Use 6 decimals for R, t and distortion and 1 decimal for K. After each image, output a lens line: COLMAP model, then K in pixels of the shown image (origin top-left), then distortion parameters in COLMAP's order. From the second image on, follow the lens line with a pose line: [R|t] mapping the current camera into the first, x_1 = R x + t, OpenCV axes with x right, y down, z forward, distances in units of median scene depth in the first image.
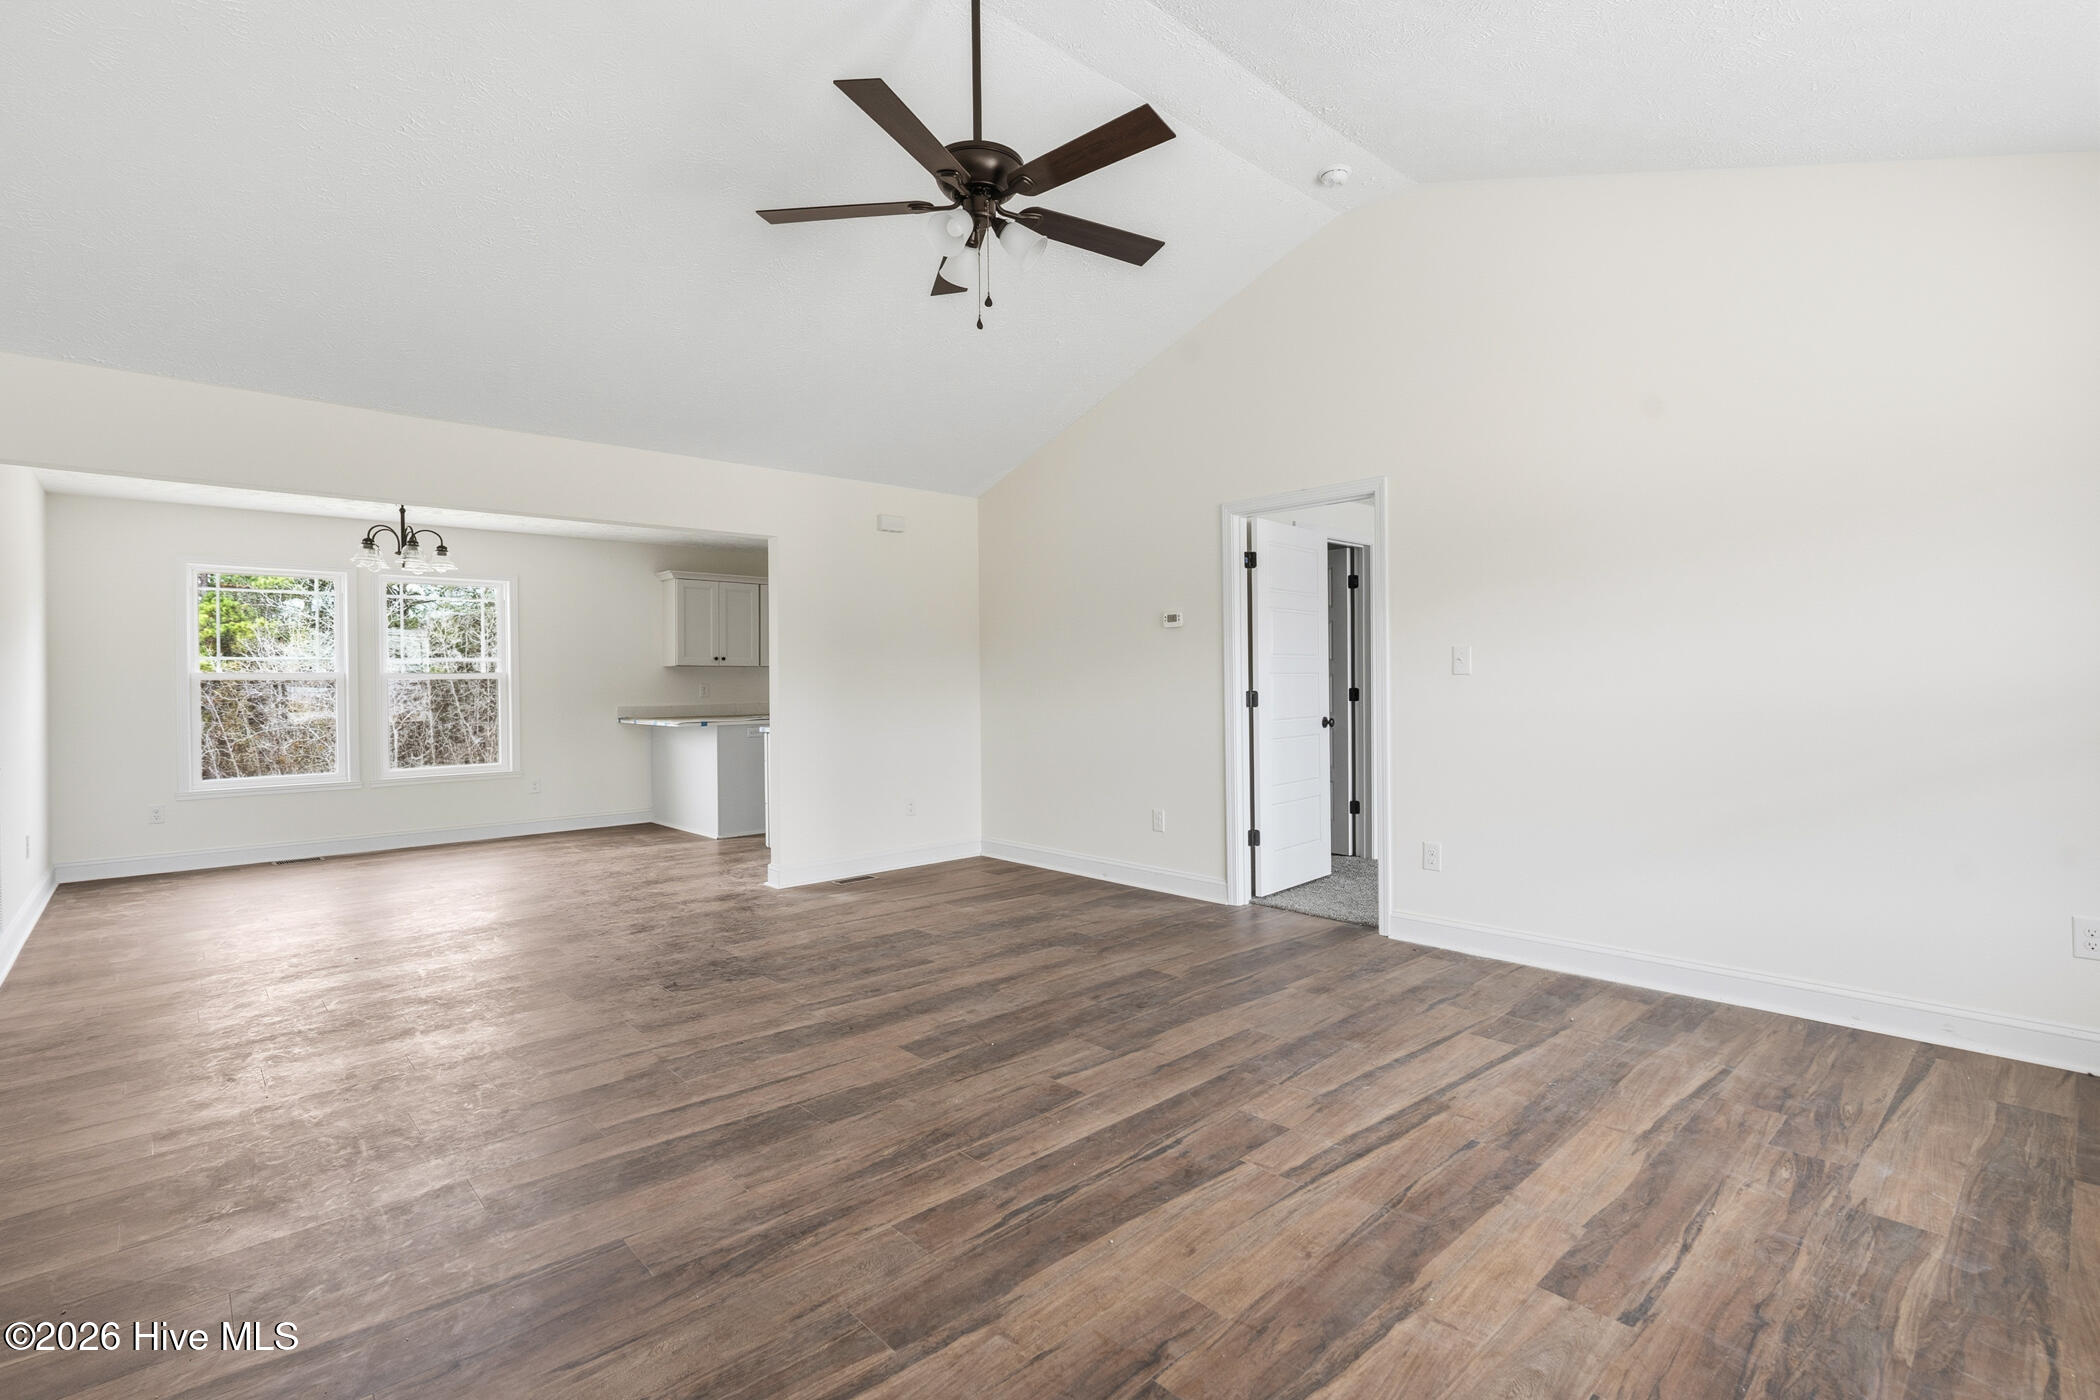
lens RADIAL K [[975.7, 0, 1058.0], [0, 975.7, 687.6], [0, 0, 1]] dist [-0.003955, 0.000570]
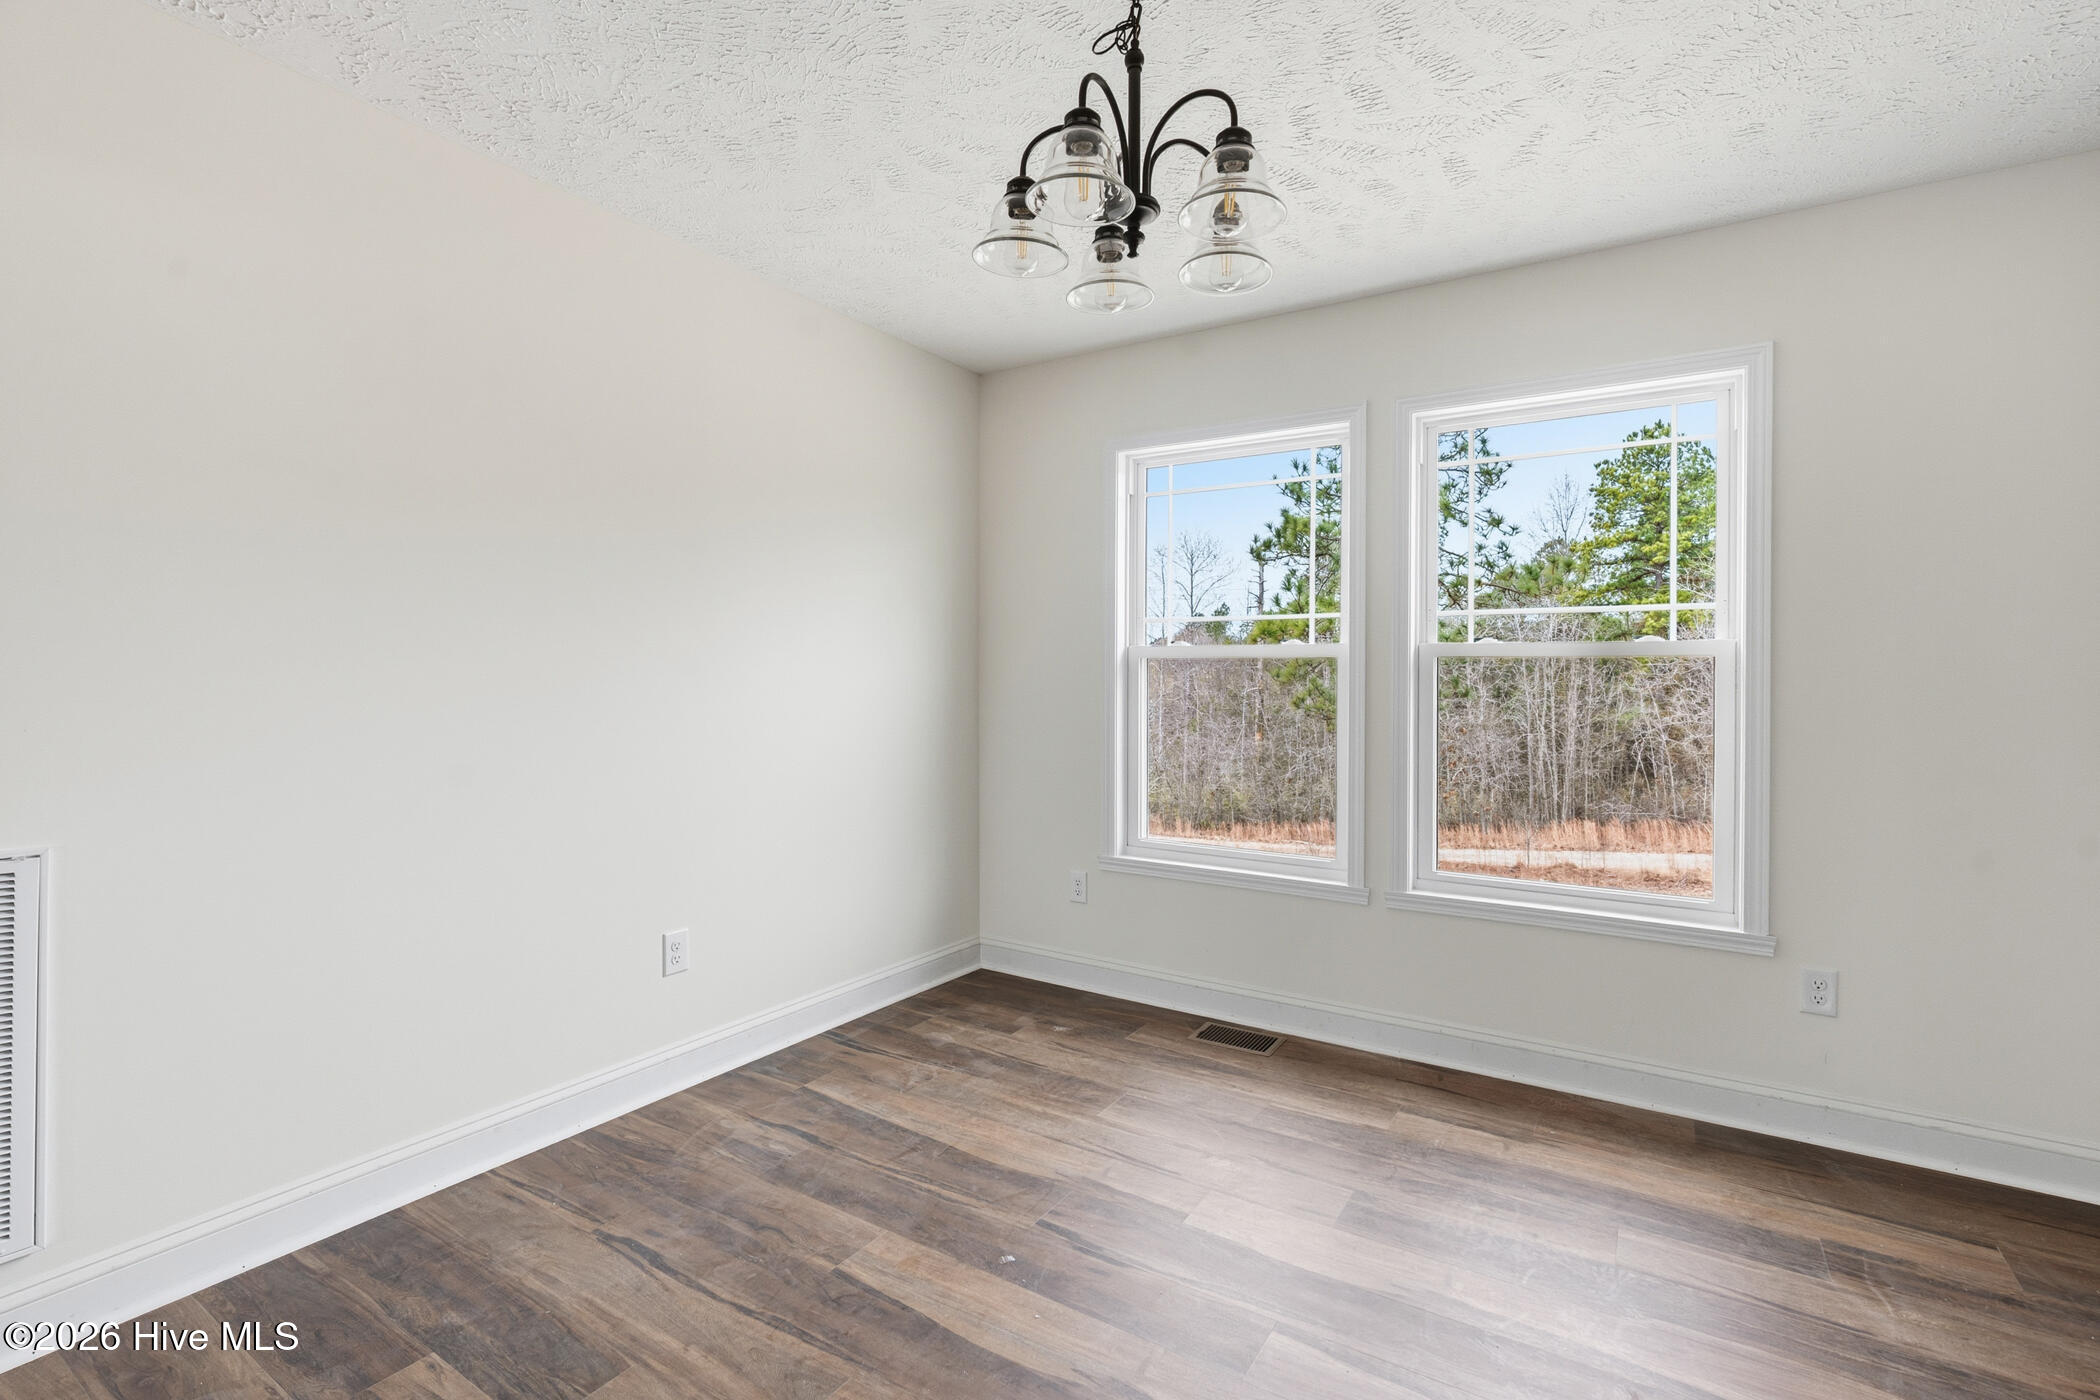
lens RADIAL K [[941.2, 0, 1066.1], [0, 941.2, 673.3], [0, 0, 1]] dist [-0.006214, 0.000786]
pose [[0.253032, 0.009538, -0.967411, -0.816814], [-0.015420, 0.999864, 0.005825, -0.006096], [0.967335, 0.013444, 0.253144, 1.822521]]
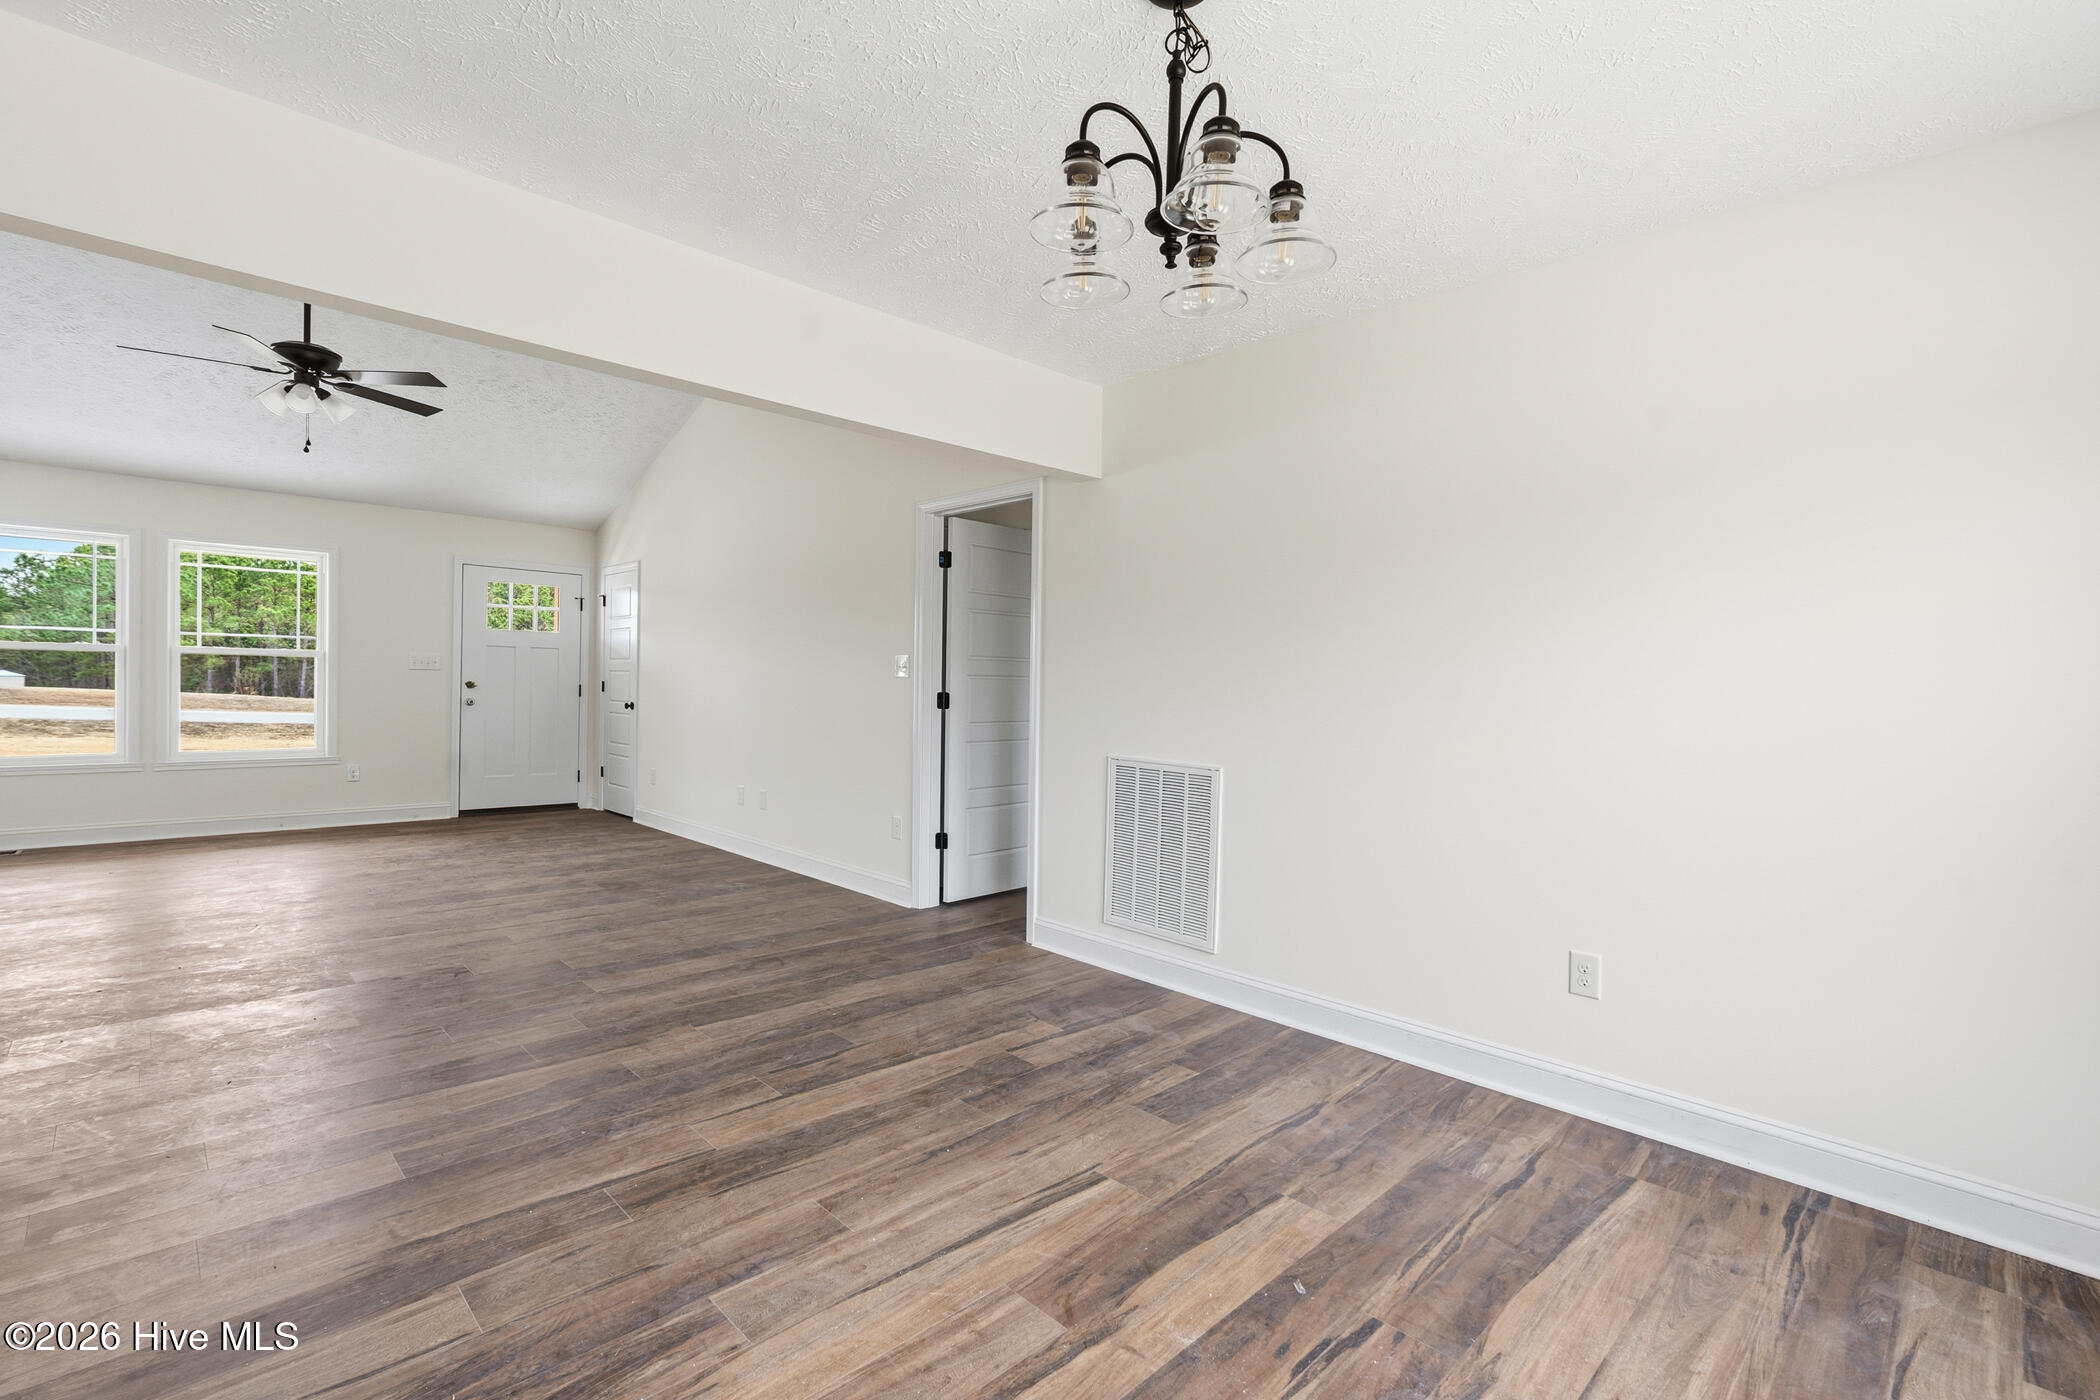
lens RADIAL K [[948.0, 0, 1057.8], [0, 948.0, 704.9], [0, 0, 1]] dist [-0.001827, 0.000551]
pose [[-0.999585, -0.007340, -0.027839, -1.273786], [-0.008136, 0.999559, 0.028560, 0.001095], [0.027617, 0.028774, -0.999204, 2.569347]]
